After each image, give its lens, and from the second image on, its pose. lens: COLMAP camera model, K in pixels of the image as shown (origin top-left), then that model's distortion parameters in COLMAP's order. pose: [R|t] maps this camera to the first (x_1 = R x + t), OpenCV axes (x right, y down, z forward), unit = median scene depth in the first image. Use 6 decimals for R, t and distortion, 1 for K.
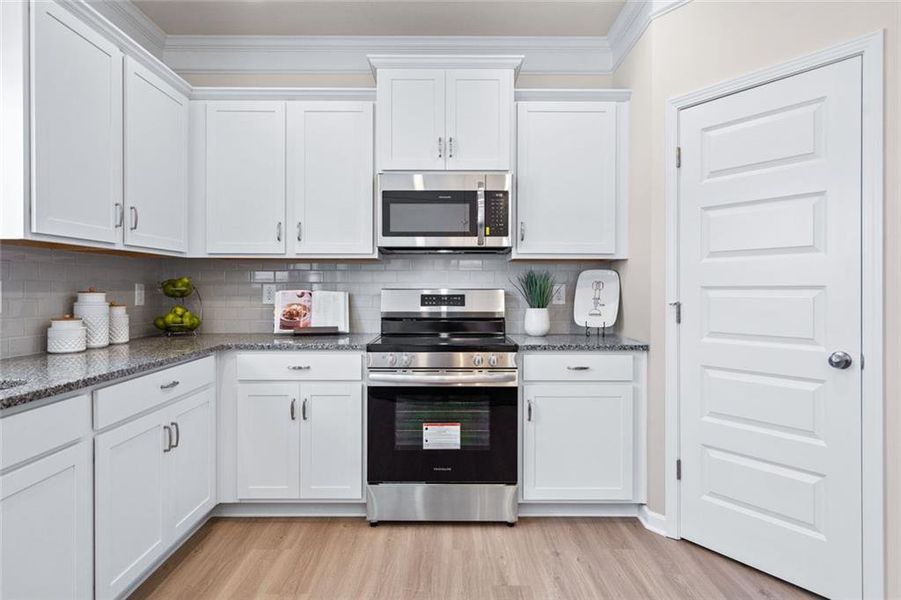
lens RADIAL K [[528.0, 0, 447.8], [0, 528.0, 291.4], [0, 0, 1]] dist [0.009113, 0.001076]
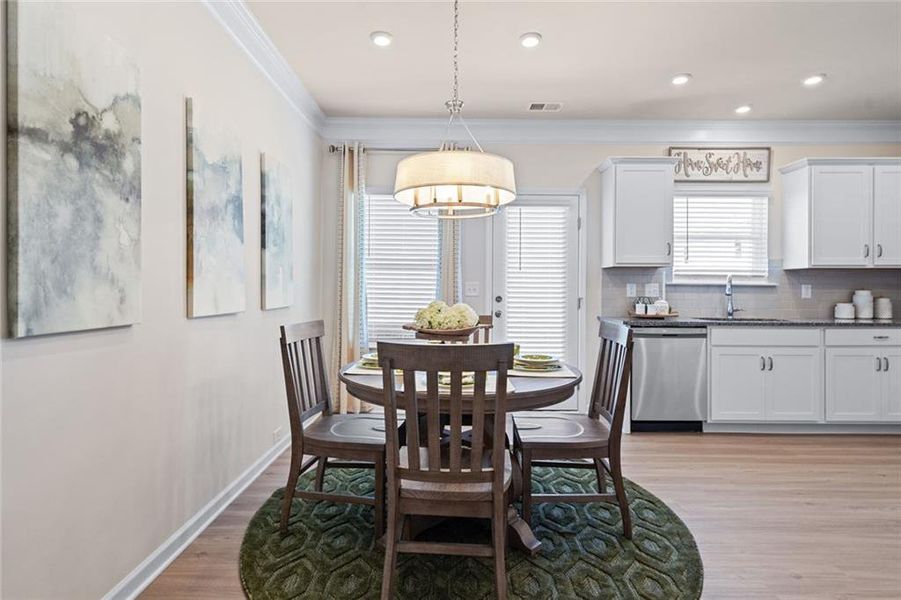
lens RADIAL K [[457.5, 0, 447.4], [0, 457.5, 289.9], [0, 0, 1]] dist [0.001402, 0.000680]
pose [[-0.006796, 0.000434, -0.999977, 0.892373], [-0.009472, 0.999955, 0.000498, 0.013227], [0.999932, 0.009475, -0.006791, -0.444429]]
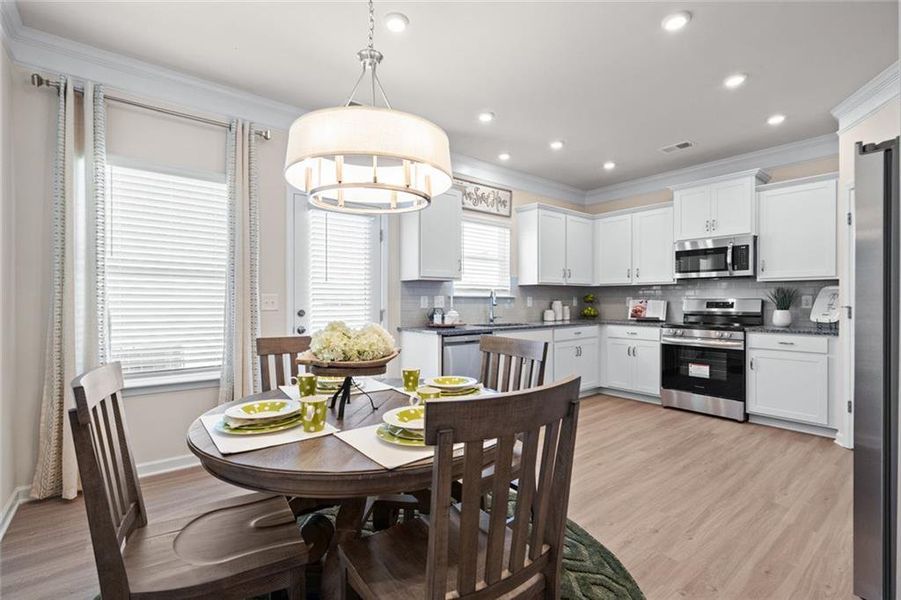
lens RADIAL K [[409.7, 0, 445.1], [0, 409.7, 302.2], [0, 0, 1]] dist [-0.001659, 0.000210]
pose [[0.616768, 0.001337, -0.787144, 0.578894], [-0.001750, 0.999998, 0.000328, 0.009222], [0.787143, 0.001175, 0.616769, -0.692124]]
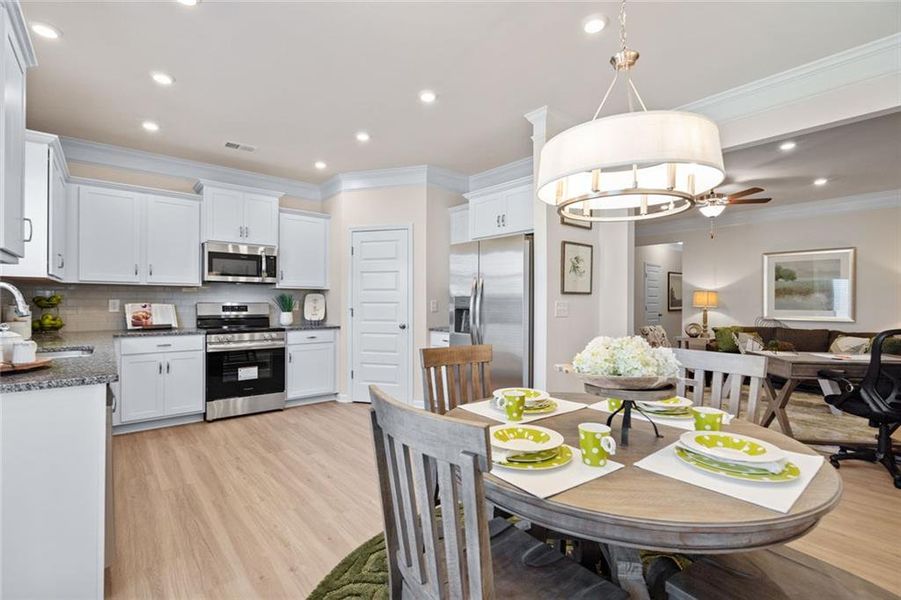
lens RADIAL K [[409.7, 0, 445.1], [0, 409.7, 302.2], [0, 0, 1]] dist [-0.001659, 0.000210]
pose [[0.771229, 0.001178, 0.636557, -0.405163], [0.000661, 0.999996, -0.002652, -0.002078], [-0.636558, 0.002466, 0.771225, -0.684873]]
